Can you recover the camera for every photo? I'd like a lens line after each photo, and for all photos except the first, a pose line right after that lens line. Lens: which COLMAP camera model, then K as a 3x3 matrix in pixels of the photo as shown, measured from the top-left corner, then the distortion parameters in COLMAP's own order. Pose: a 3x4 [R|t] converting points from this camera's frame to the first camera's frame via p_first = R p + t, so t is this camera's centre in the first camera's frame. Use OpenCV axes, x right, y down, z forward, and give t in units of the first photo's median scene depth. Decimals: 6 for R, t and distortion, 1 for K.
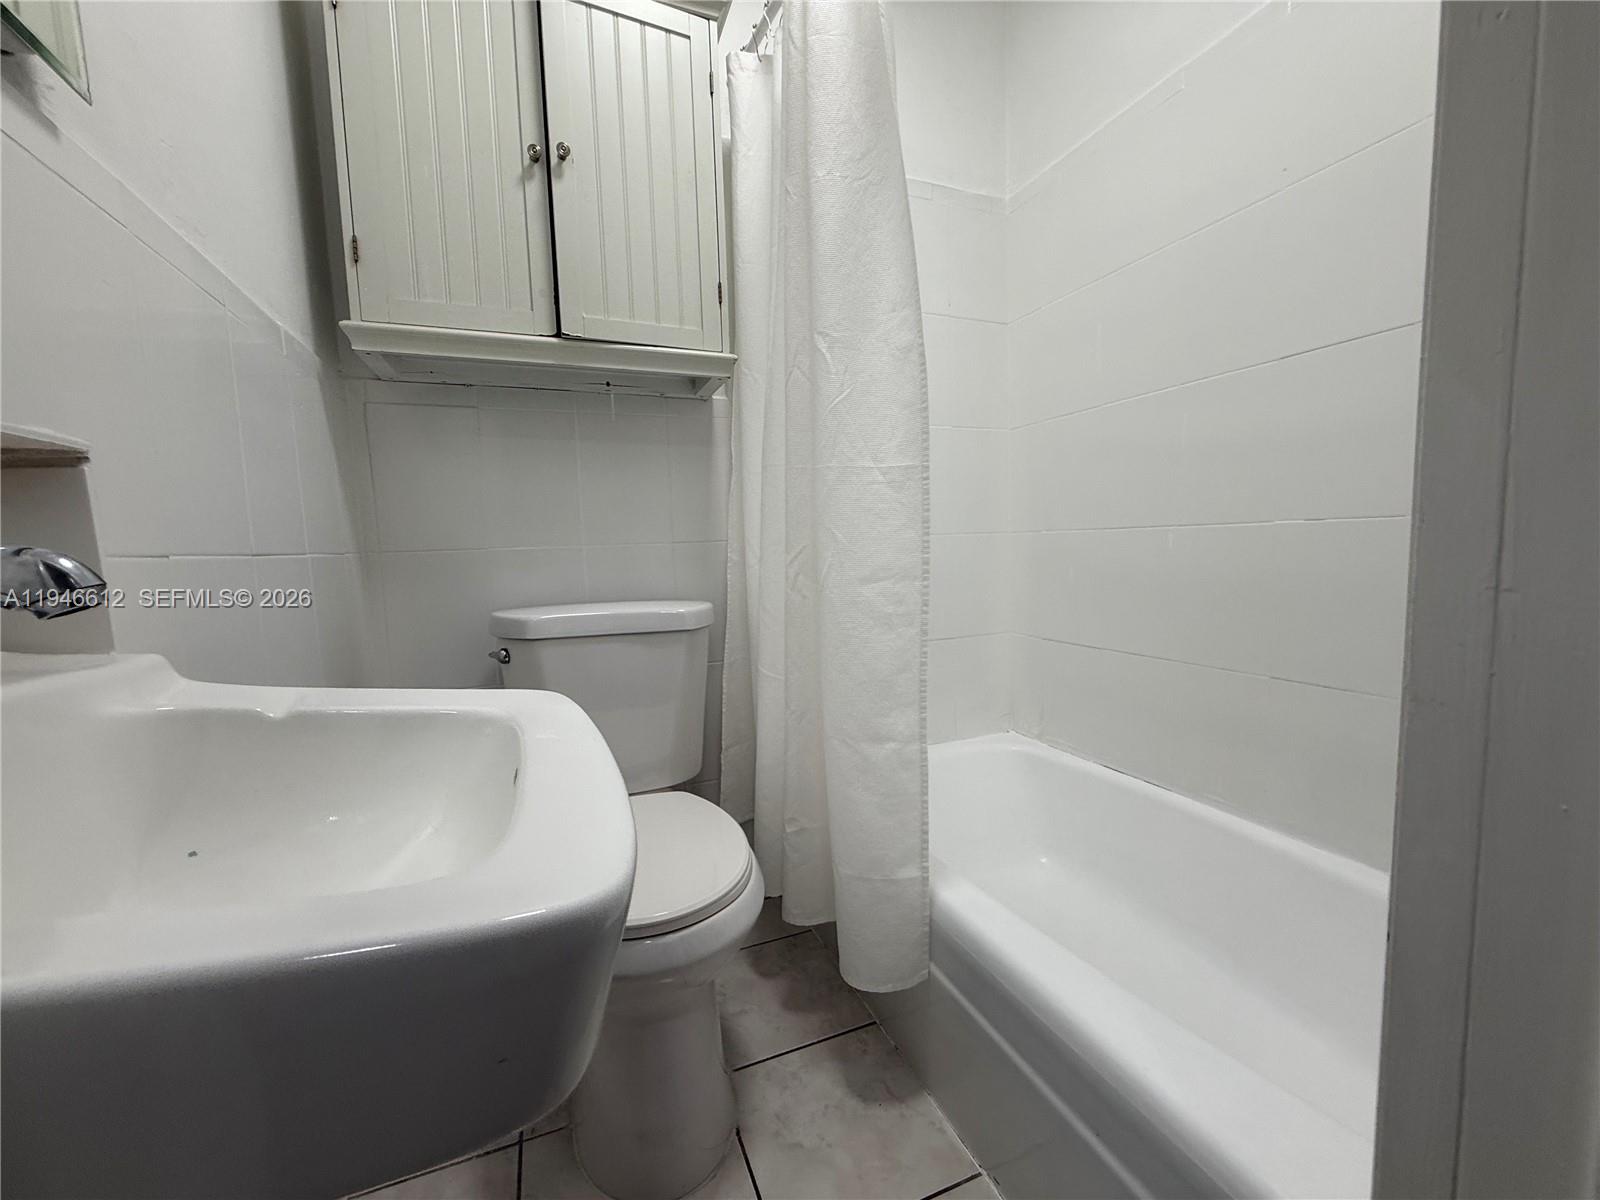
lens RADIAL K [[637.8, 0, 794.7], [0, 637.8, 605.7], [0, 0, 1]] dist [0.002797, 0.000107]
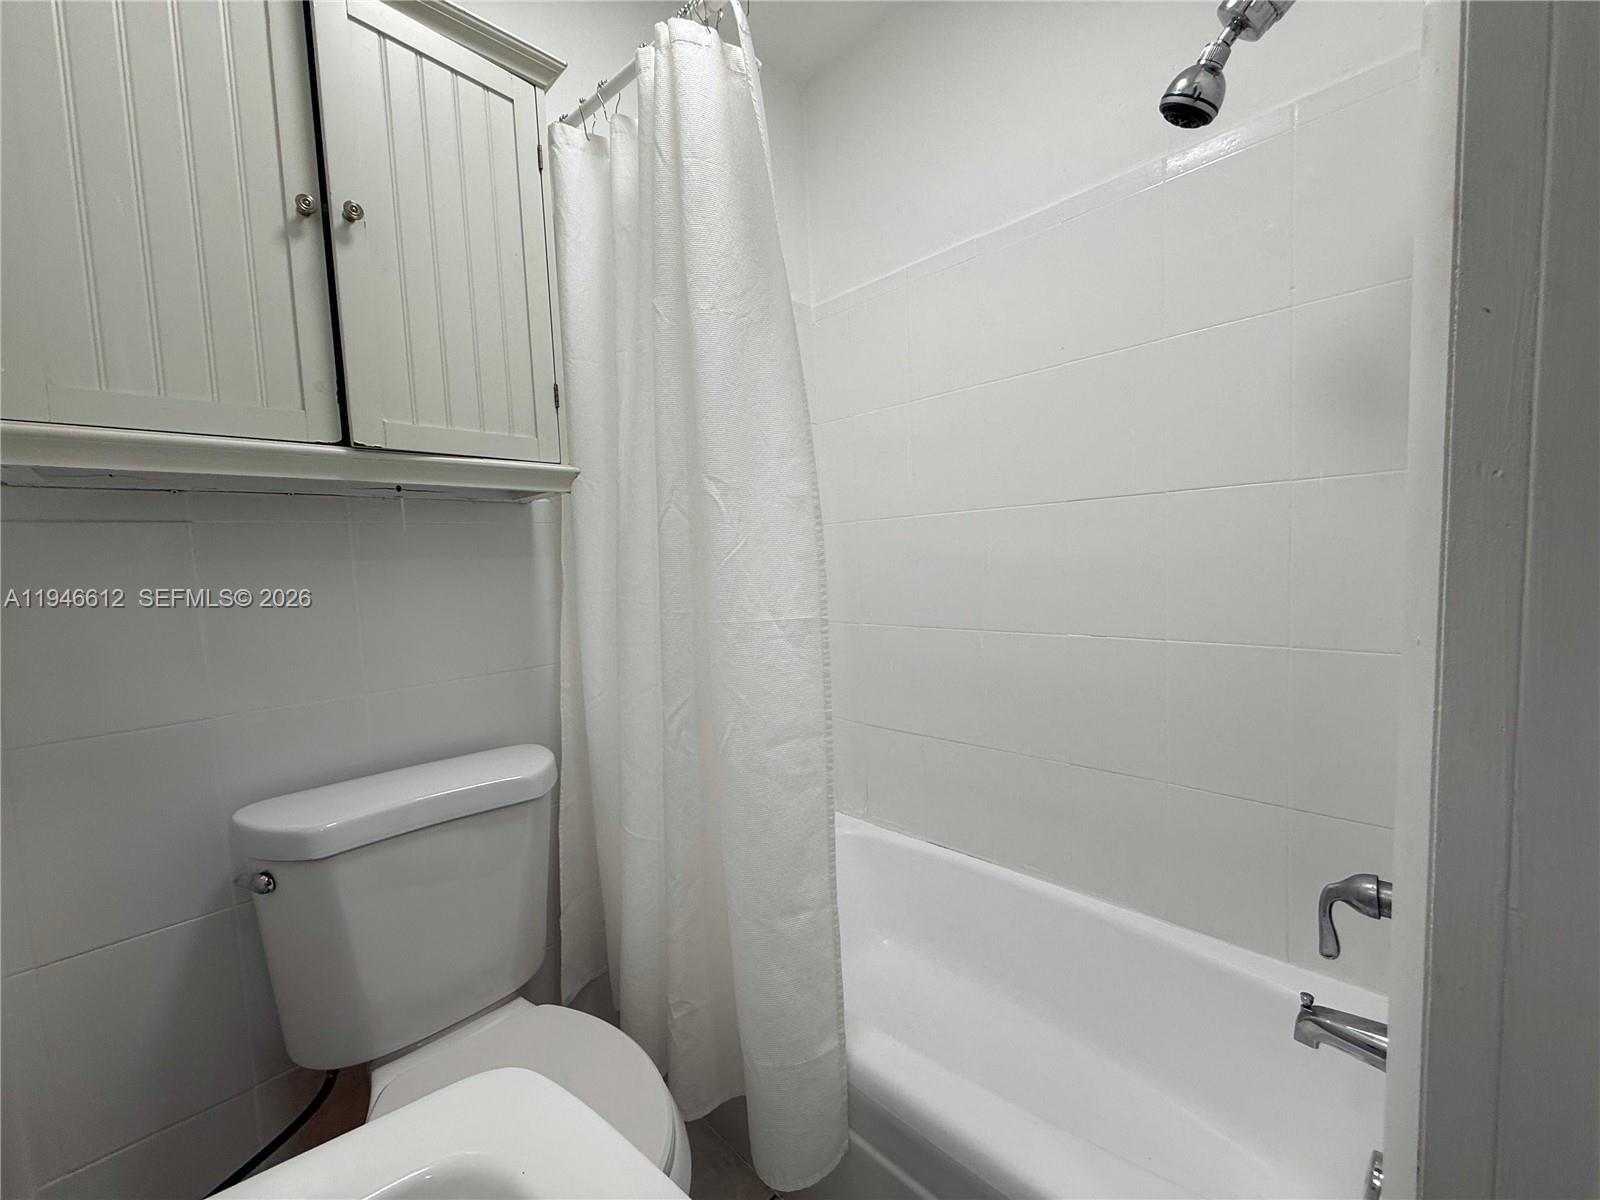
lens RADIAL K [[637.8, 0, 794.7], [0, 637.8, 605.7], [0, 0, 1]] dist [0.002797, 0.000107]
pose [[0.917913, -0.038832, 0.394877, -0.213474], [0.051825, 0.998407, -0.022286, -0.213218], [-0.393383, 0.040921, 0.918464, 0.118558]]
